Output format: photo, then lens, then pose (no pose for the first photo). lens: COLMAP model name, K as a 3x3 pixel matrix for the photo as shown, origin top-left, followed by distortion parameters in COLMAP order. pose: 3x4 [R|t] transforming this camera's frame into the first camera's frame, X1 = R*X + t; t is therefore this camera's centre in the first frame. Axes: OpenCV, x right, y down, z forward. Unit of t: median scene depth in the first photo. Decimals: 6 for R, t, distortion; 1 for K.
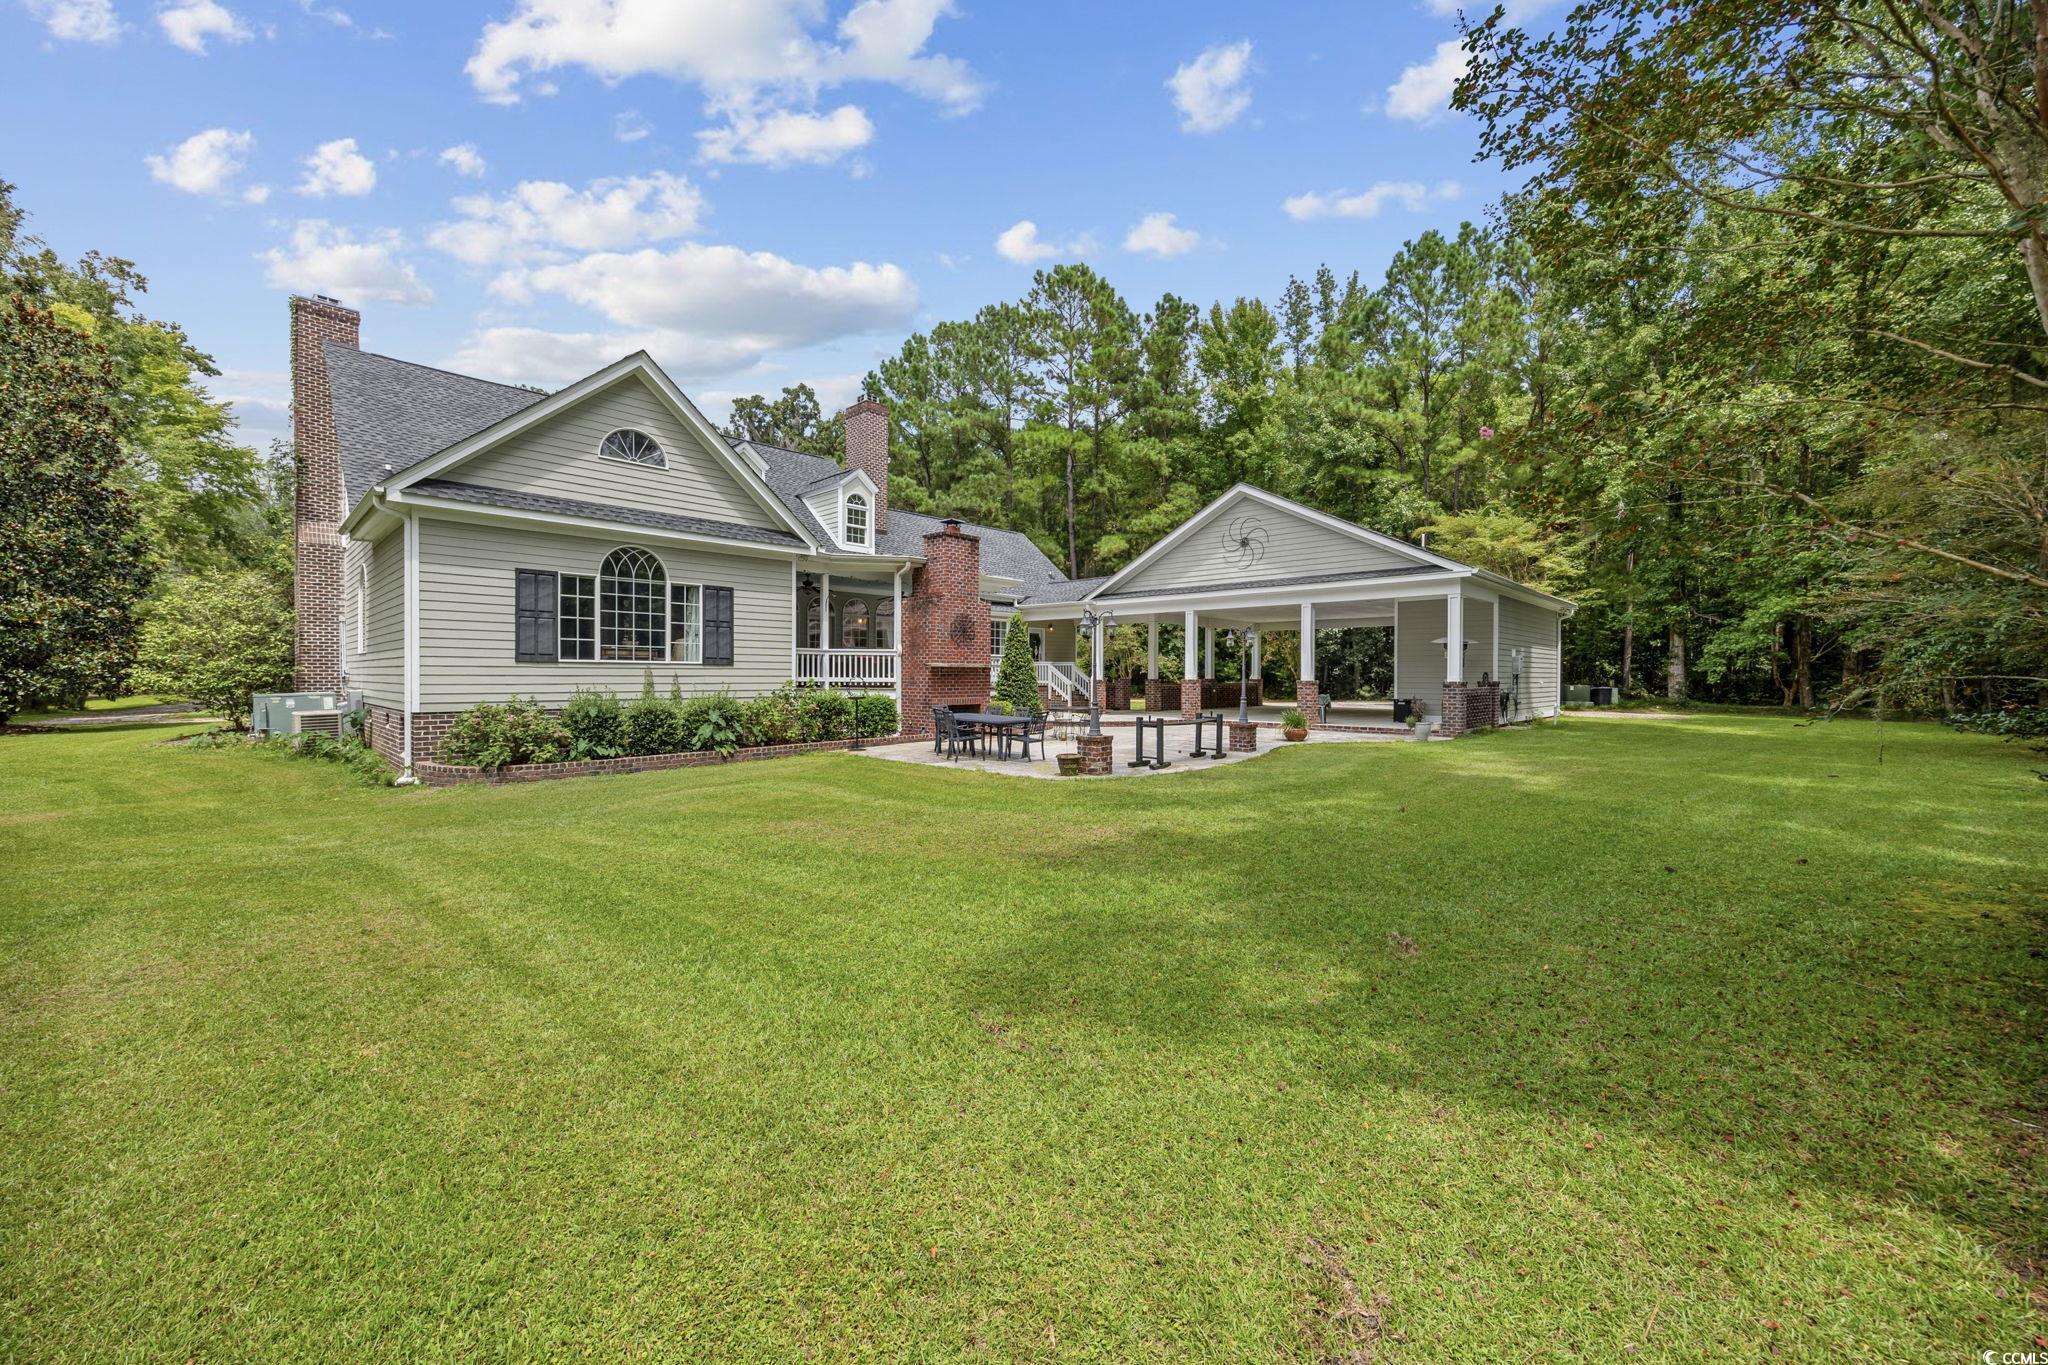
lens RADIAL K [[791.6, 0, 1024.5], [0, 791.6, 682.5], [0, 0, 1]] dist [0.003427, 0.000097]
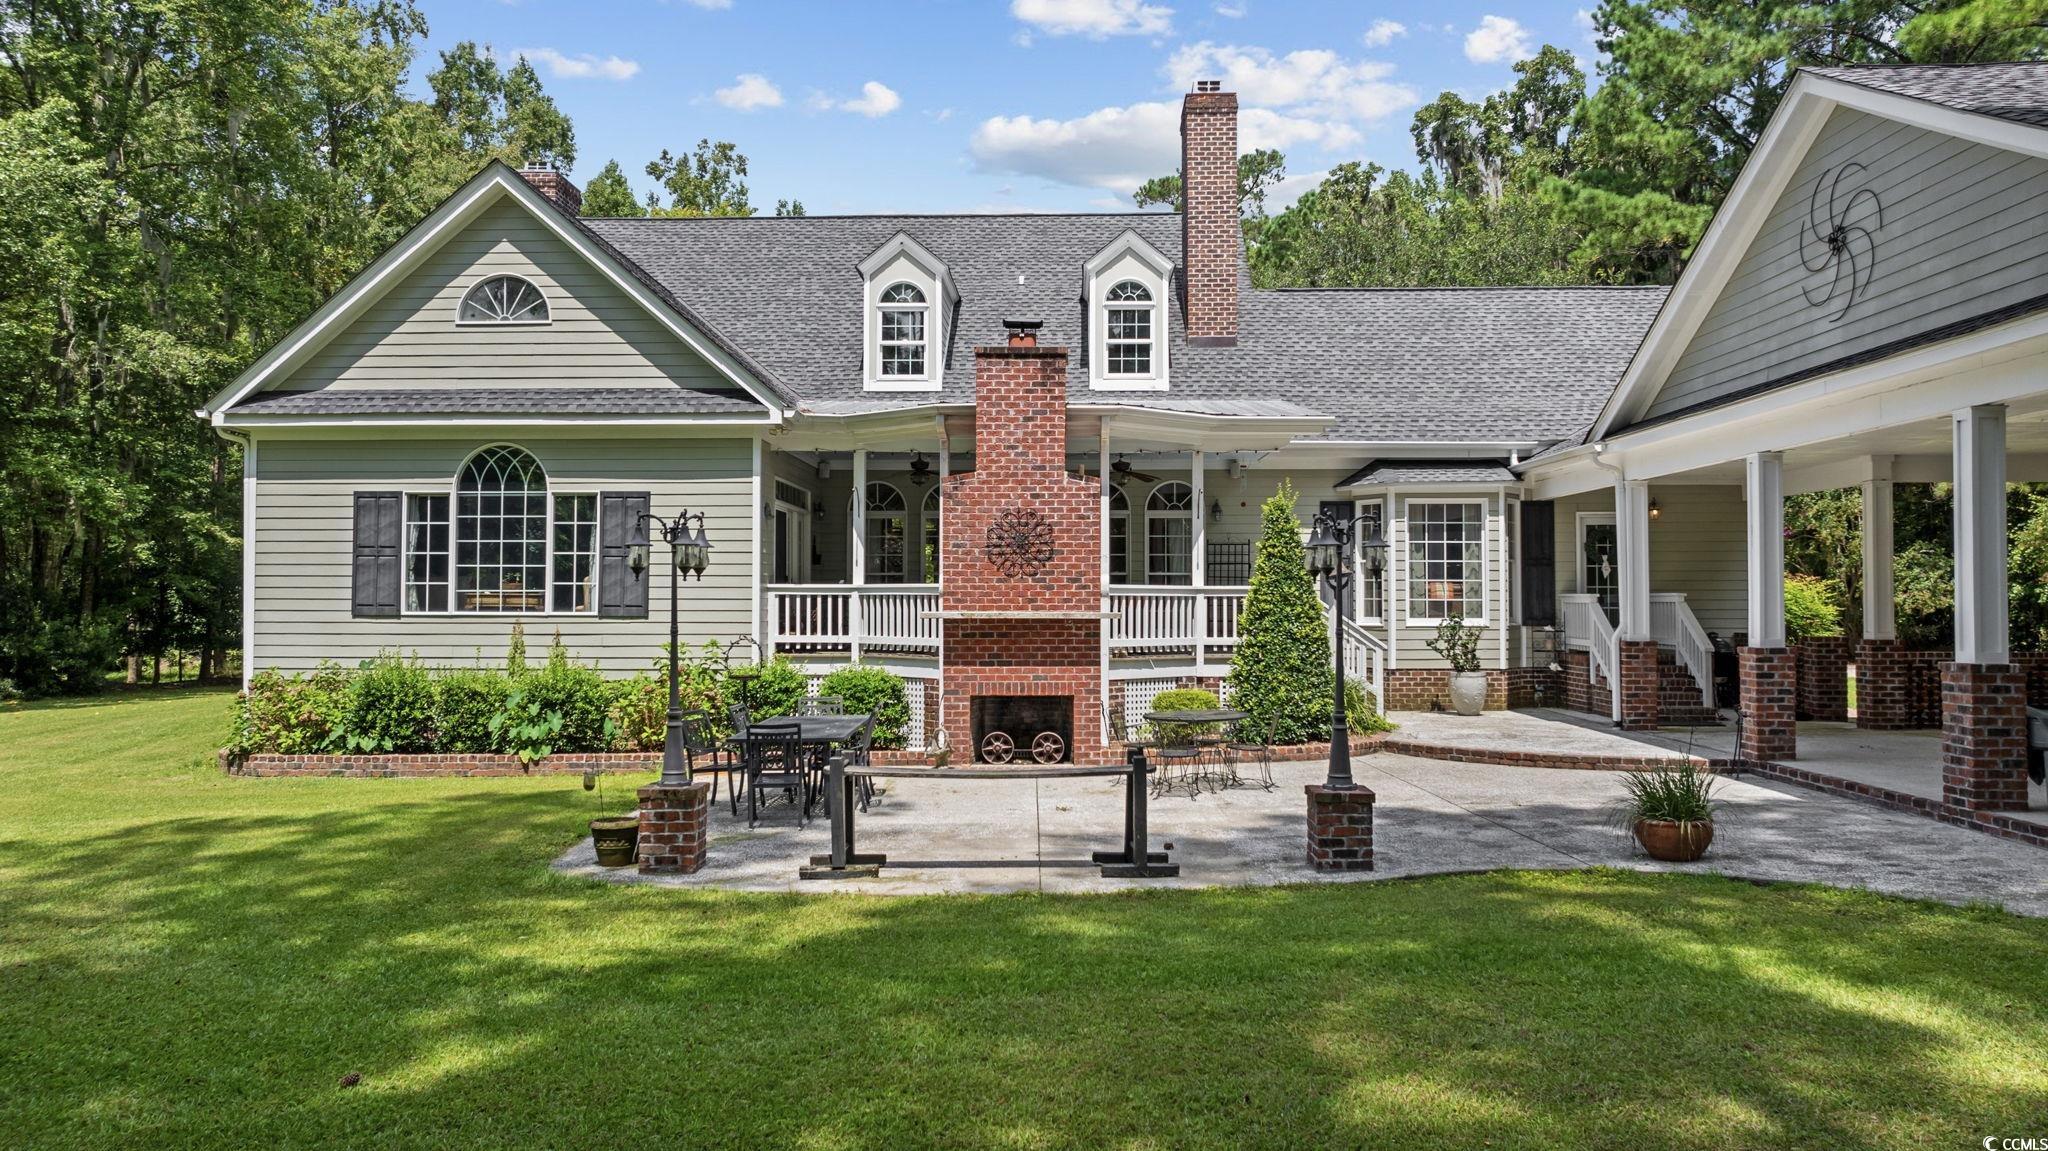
lens RADIAL K [[1435.6, 0, 1022.4], [0, 1435.6, 577.1], [0, 0, 1]] dist [-0.012279, -0.003618]
pose [[0.661734, -0.013836, -0.749611, 0.715024], [-0.005268, 0.999719, -0.023102, -0.030762], [0.749720, 0.019236, 0.661476, 0.513073]]
